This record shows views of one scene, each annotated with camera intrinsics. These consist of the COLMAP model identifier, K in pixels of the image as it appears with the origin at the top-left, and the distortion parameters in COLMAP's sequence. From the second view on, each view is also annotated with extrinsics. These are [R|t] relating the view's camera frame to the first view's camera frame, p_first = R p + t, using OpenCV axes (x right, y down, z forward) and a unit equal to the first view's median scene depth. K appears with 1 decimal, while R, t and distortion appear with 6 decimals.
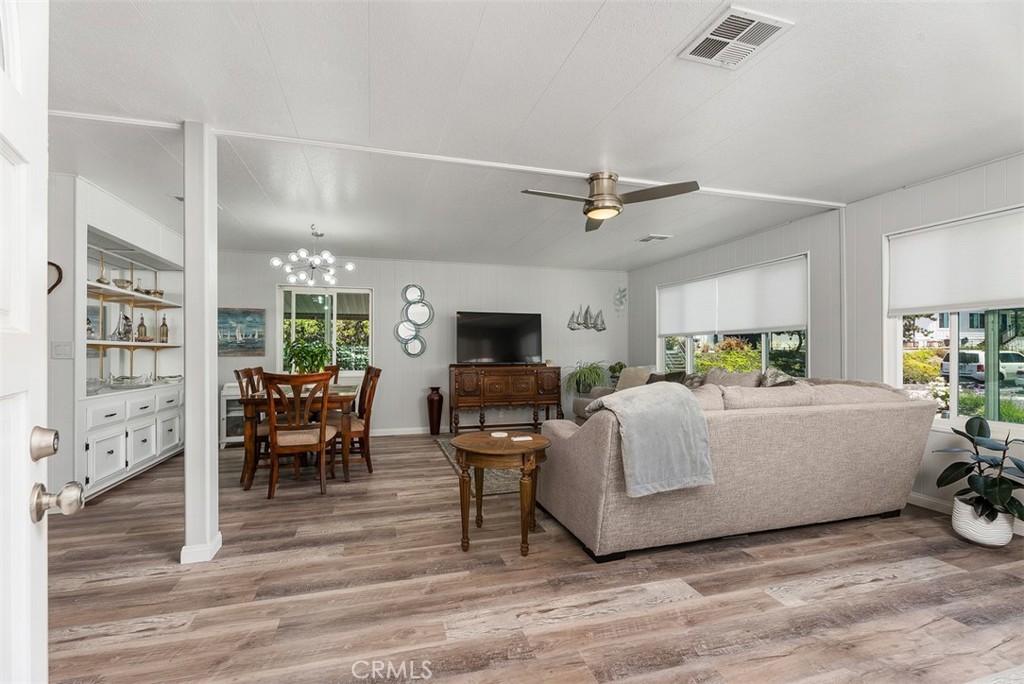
lens RADIAL K [[458.2, 0, 511.1], [0, 458.2, 346.6], [0, 0, 1]] dist [-0.003246, 0.000091]
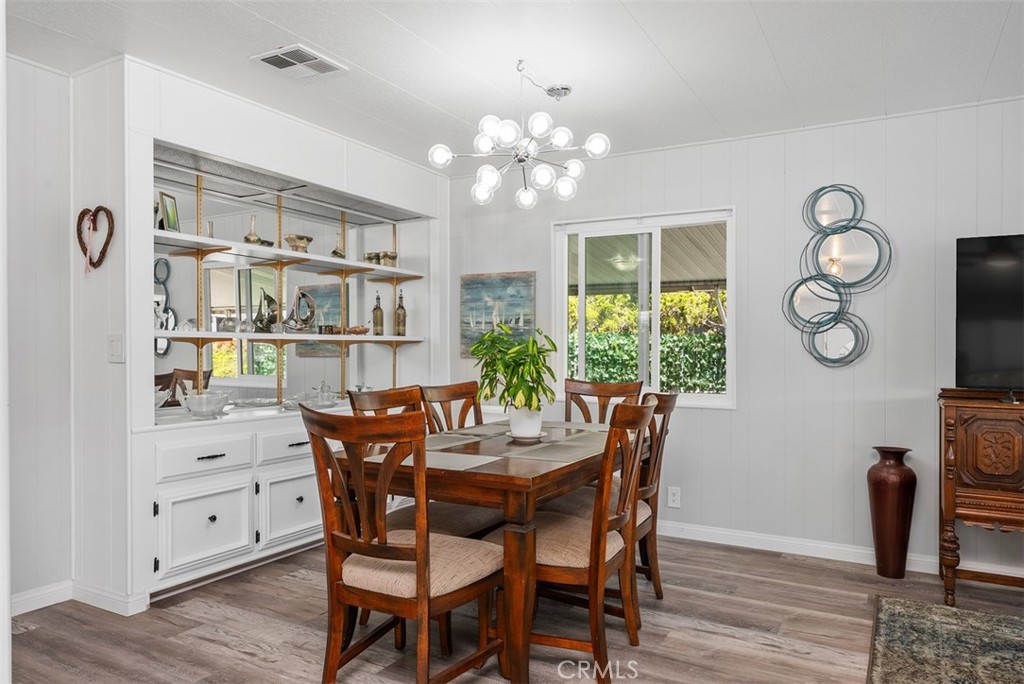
lens RADIAL K [[684.4, 0, 509.1], [0, 684.4, 347.7], [0, 0, 1]] dist [-0.002644, -0.000629]
pose [[0.690033, 0.006027, -0.723753, 0.025435], [0.002102, 0.999944, 0.010332, -0.000958], [0.723775, -0.008650, 0.689982, 0.426106]]
